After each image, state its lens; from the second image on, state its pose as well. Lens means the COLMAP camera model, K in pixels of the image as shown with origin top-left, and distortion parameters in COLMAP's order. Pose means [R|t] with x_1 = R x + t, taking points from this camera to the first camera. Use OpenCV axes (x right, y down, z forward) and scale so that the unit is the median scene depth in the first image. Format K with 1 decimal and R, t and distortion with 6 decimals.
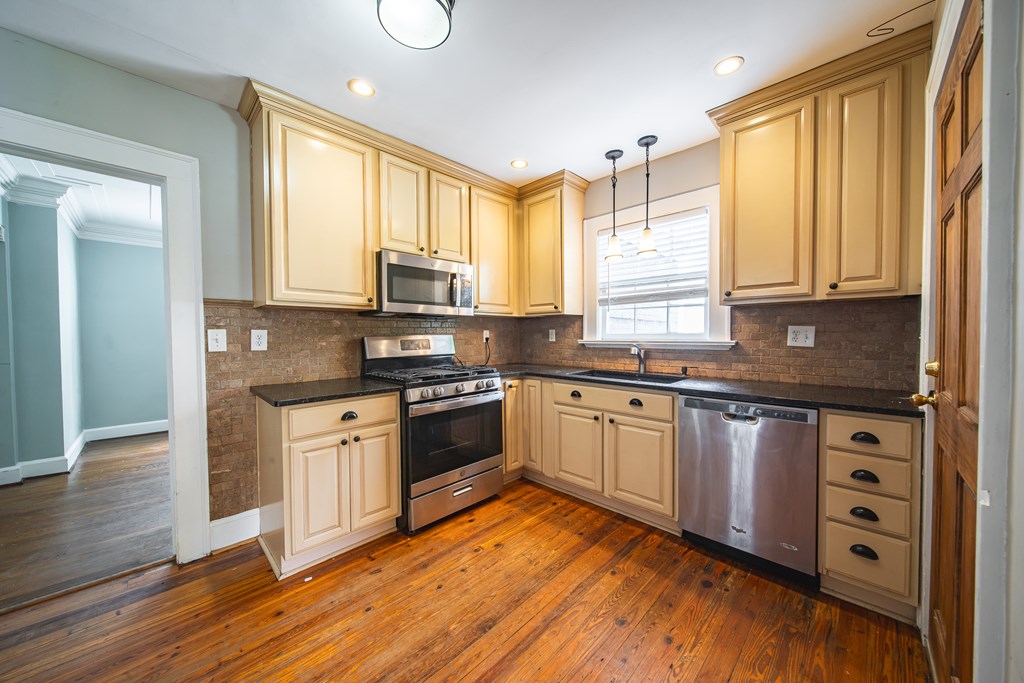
lens RADIAL K [[356.4, 0, 510.9], [0, 356.4, 342.3], [0, 0, 1]] dist [-0.000742, -0.000501]
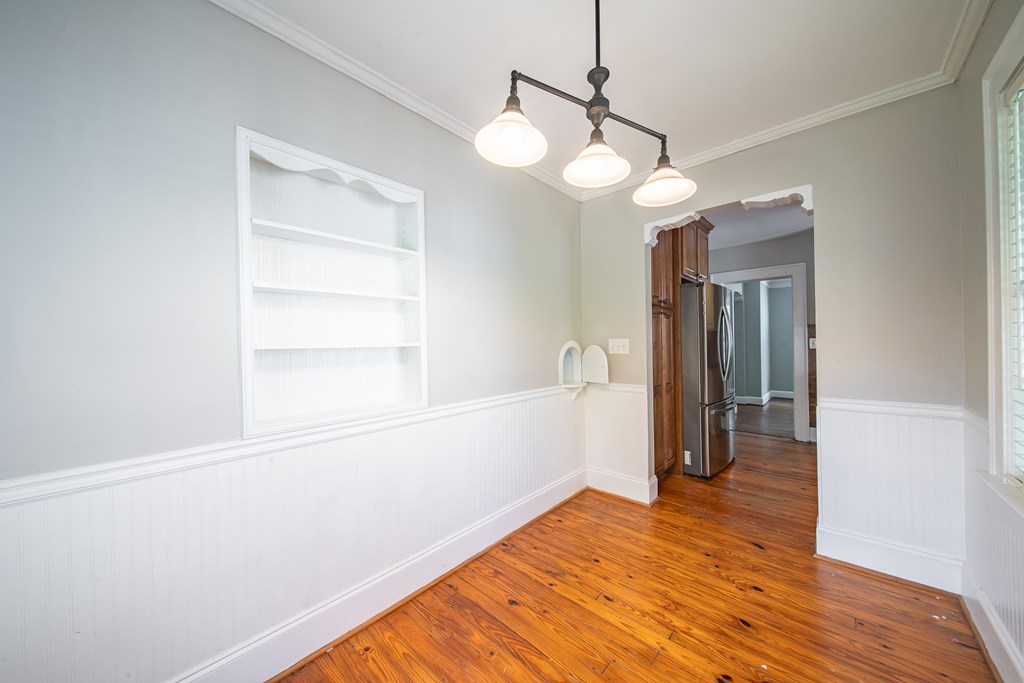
lens RADIAL K [[356.4, 0, 510.9], [0, 356.4, 342.3], [0, 0, 1]] dist [-0.000742, -0.000501]
pose [[0.045099, 0.006503, -0.998961, 1.081558], [-0.008860, 0.999942, 0.006110, -0.008706], [0.998943, 0.008575, 0.045154, -0.801551]]
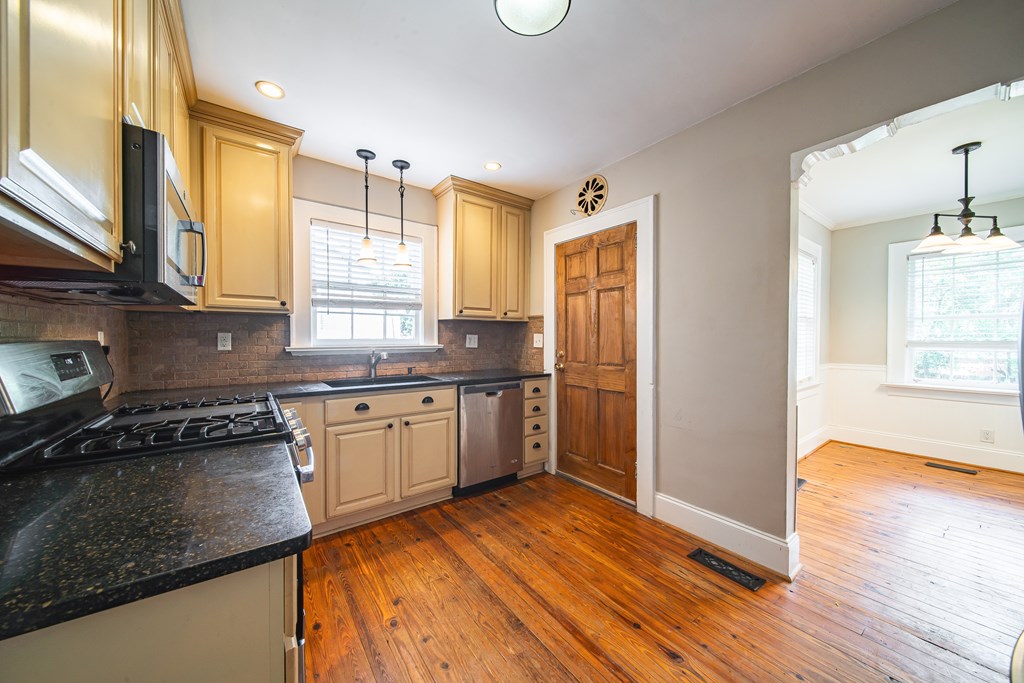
lens RADIAL K [[356.4, 0, 510.9], [0, 356.4, 342.3], [0, 0, 1]] dist [-0.000742, -0.000501]
pose [[0.149128, -0.004840, 0.988806, -0.737558], [0.022964, 0.999735, 0.001430, -0.010190], [-0.988551, 0.022494, 0.149199, 0.572541]]
